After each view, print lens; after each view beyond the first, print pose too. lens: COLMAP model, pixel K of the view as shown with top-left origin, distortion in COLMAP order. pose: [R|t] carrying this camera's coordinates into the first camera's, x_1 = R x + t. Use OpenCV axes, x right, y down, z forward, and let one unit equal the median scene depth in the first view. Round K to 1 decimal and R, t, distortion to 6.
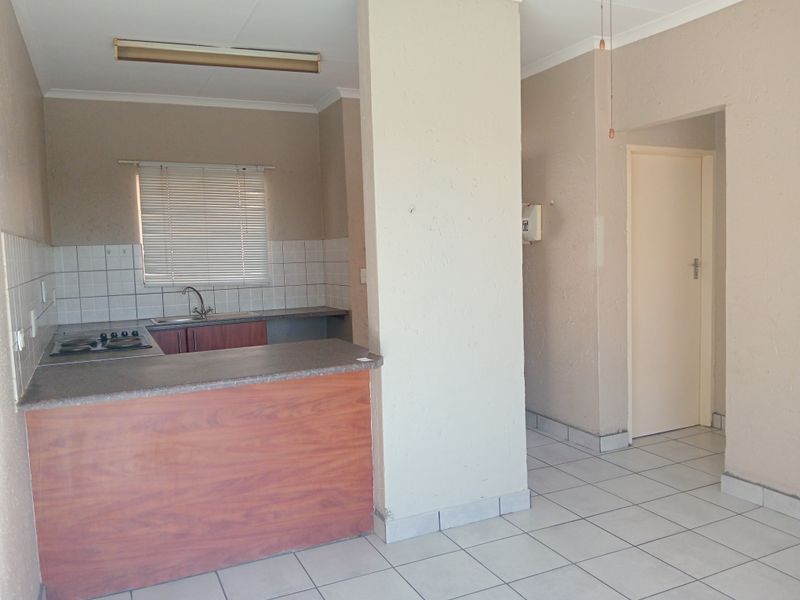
lens RADIAL K [[651.5, 0, 400.0], [0, 651.5, 300.0], [0, 0, 1]] dist [0.106922, -0.214915]
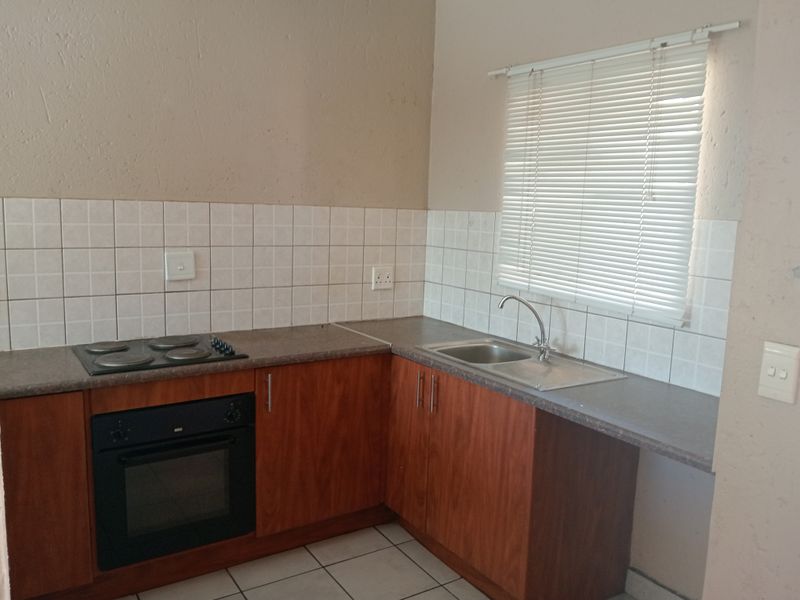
lens RADIAL K [[649.3, 0, 400.0], [0, 649.3, 300.0], [0, 0, 1]] dist [0.088044, -0.215378]
pose [[0.145341, 0.182812, -0.972345, 0.308684], [-0.114456, 0.979289, 0.167009, -0.162397], [0.982739, 0.087017, 0.163255, 1.402621]]
